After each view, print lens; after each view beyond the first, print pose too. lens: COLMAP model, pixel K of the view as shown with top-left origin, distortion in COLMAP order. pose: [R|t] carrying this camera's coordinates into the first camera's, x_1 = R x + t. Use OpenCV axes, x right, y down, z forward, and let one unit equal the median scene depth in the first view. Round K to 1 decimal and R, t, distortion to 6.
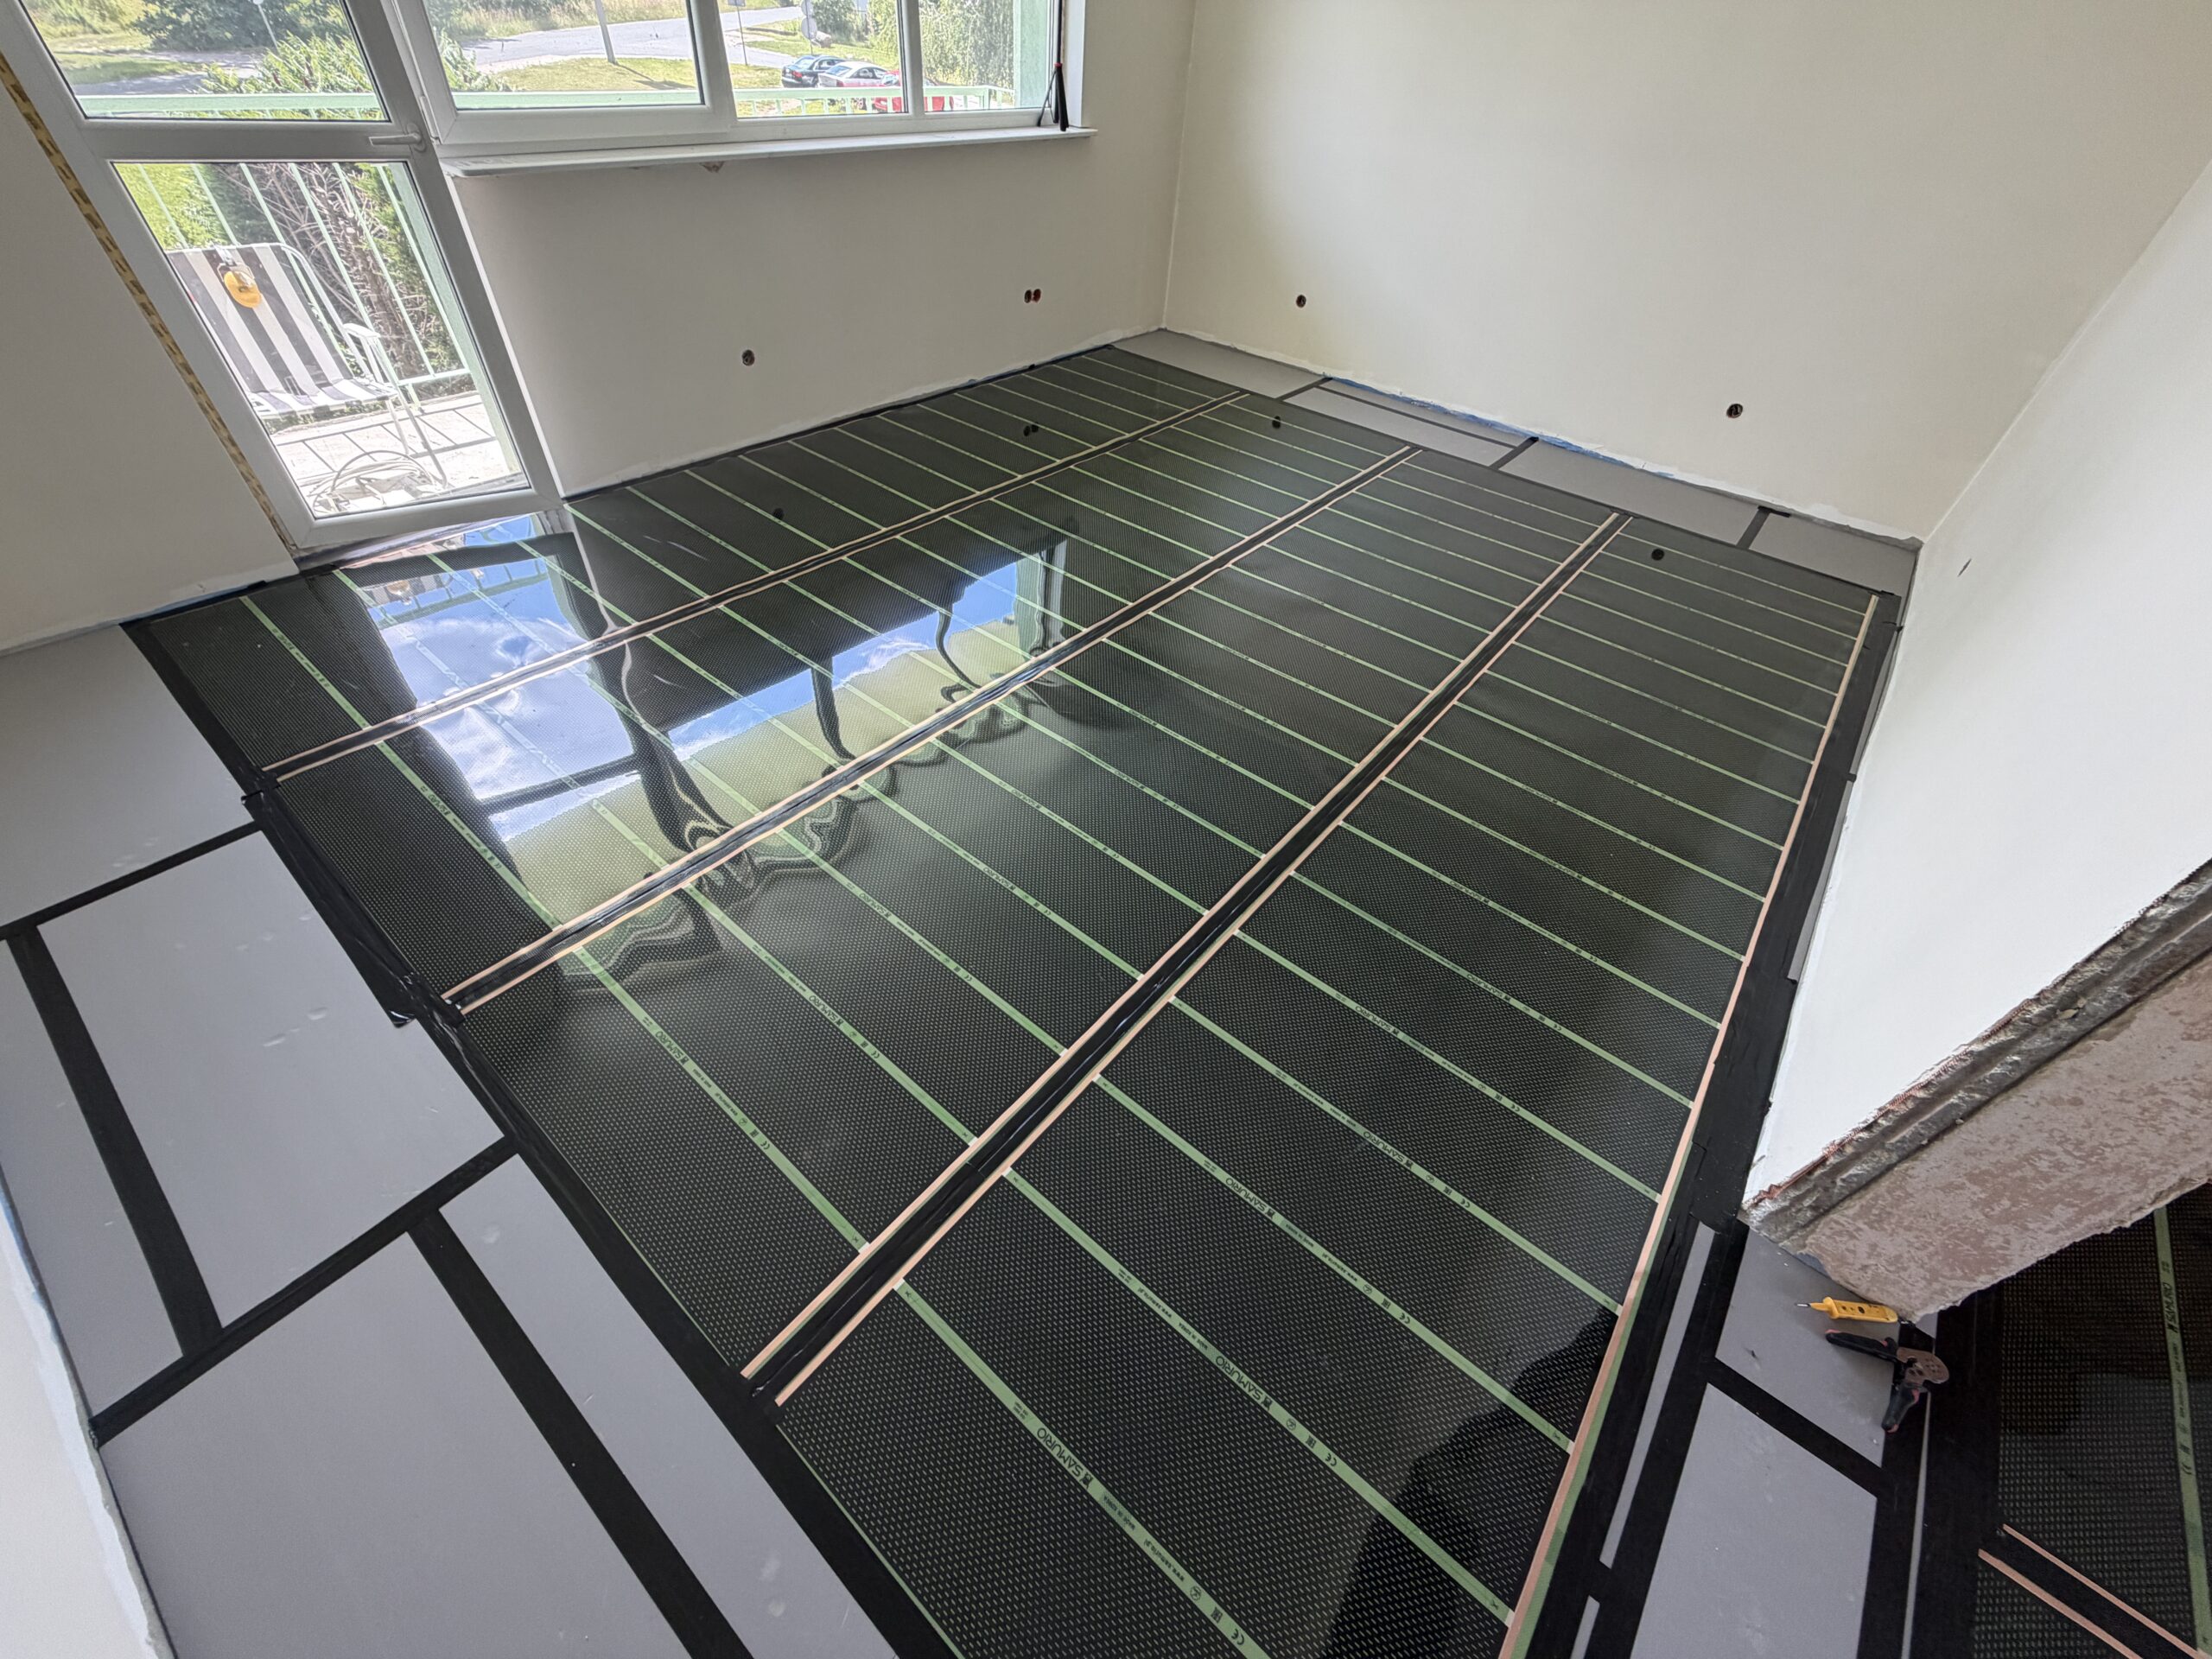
lens RADIAL K [[881.1, 0, 1106.0], [0, 881.1, 829.5], [0, 0, 1]] dist [0.002079, 0.000607]
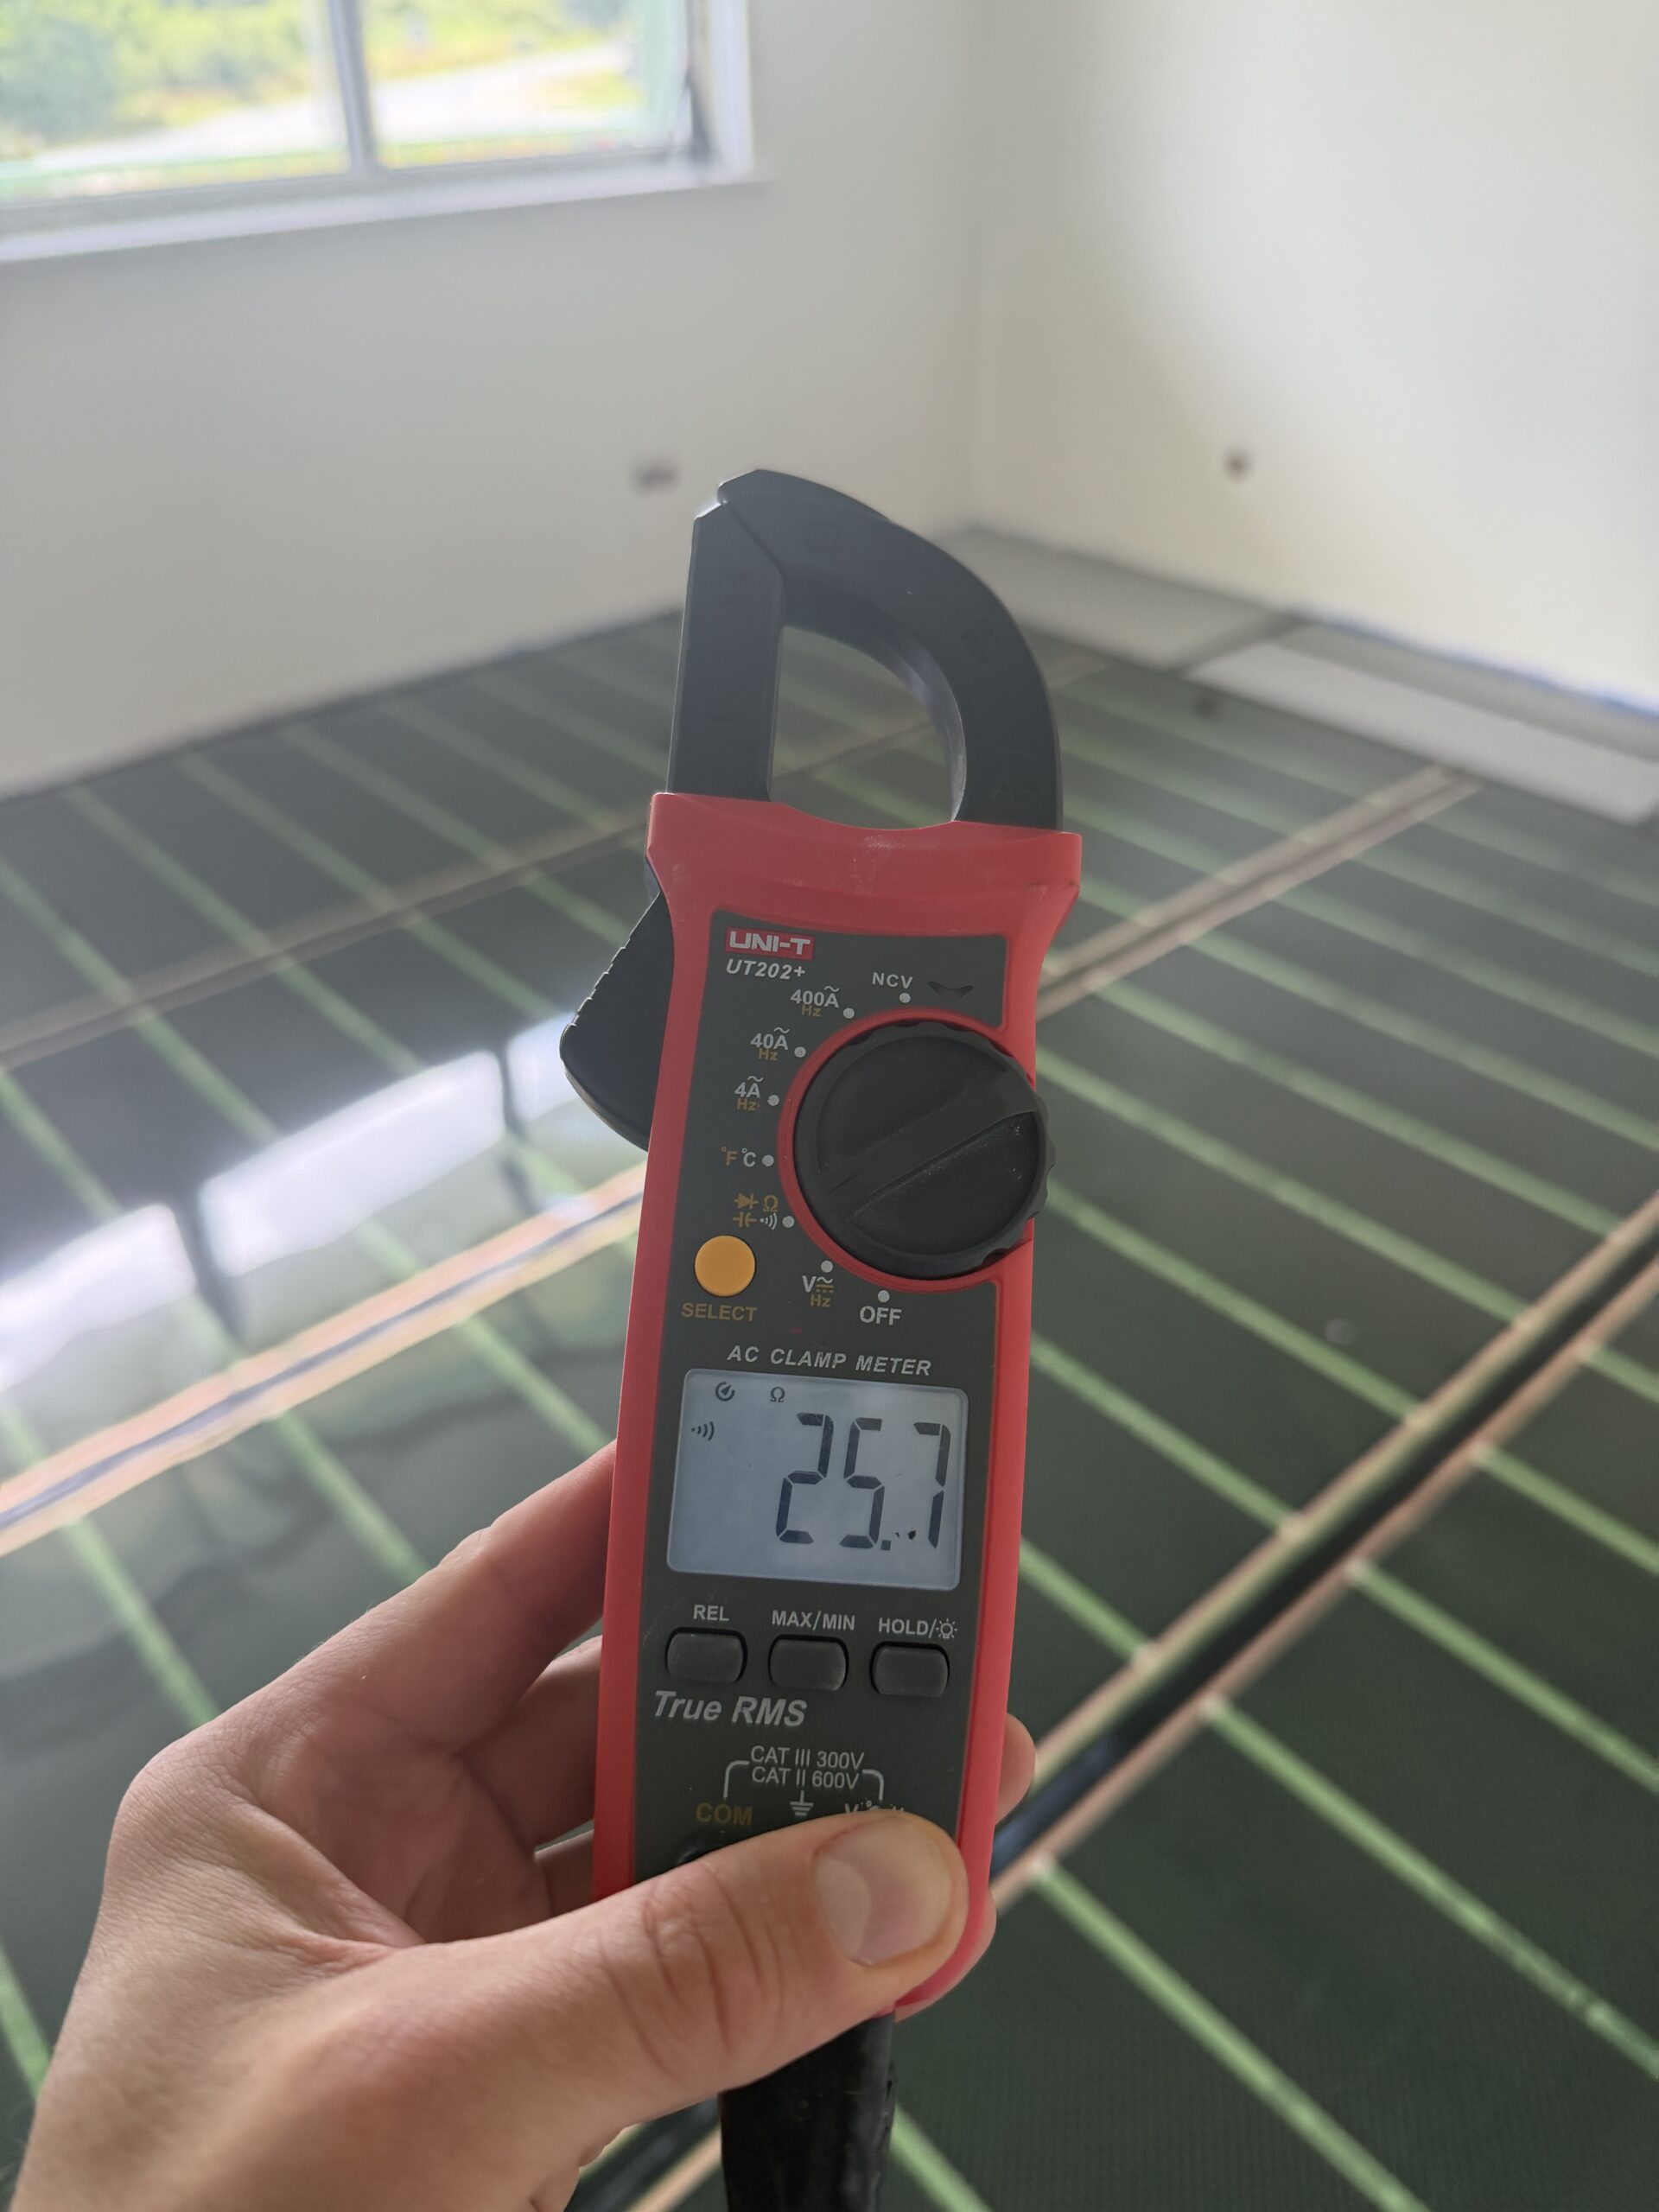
lens RADIAL K [[1627.5, 0, 826.4], [0, 1627.5, 1042.0], [0, 0, 1]] dist [0.049304, -0.000696]
pose [[0.983820, 0.037920, -0.175101, 0.176951], [-0.066604, 0.984709, -0.160971, -0.141468], [0.166320, 0.170029, 0.971302, 0.163412]]
